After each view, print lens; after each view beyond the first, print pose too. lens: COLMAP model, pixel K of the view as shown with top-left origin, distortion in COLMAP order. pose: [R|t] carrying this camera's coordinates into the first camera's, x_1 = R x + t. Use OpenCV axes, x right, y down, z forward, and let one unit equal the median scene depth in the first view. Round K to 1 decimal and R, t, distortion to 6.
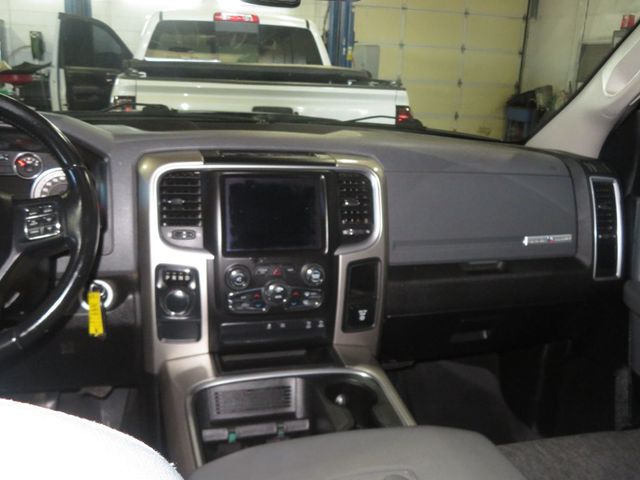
lens RADIAL K [[618.9, 0, 322.8], [0, 618.9, 242.7], [0, 0, 1]] dist [-0.016133, 0.010322]
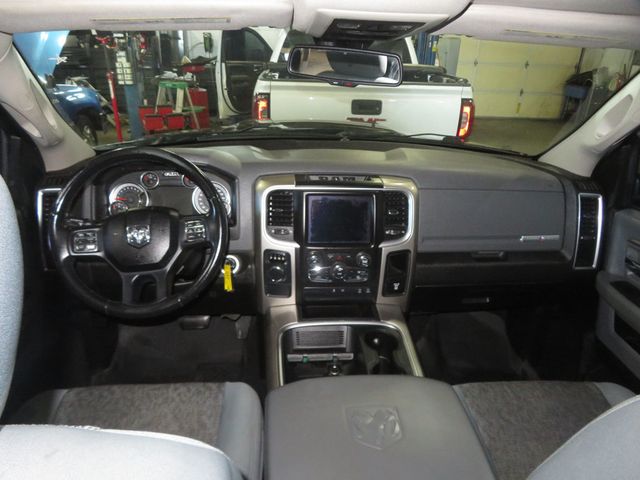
lens RADIAL K [[459.3, 0, 323.2], [0, 459.3, 238.2], [0, 0, 1]] dist [-0.001301, 0.002746]
pose [[0.980196, 0.062545, -0.187893, 0.093574], [-0.037188, 0.990070, 0.135567, -0.147547], [0.194506, -0.125895, 0.972789, -0.115829]]
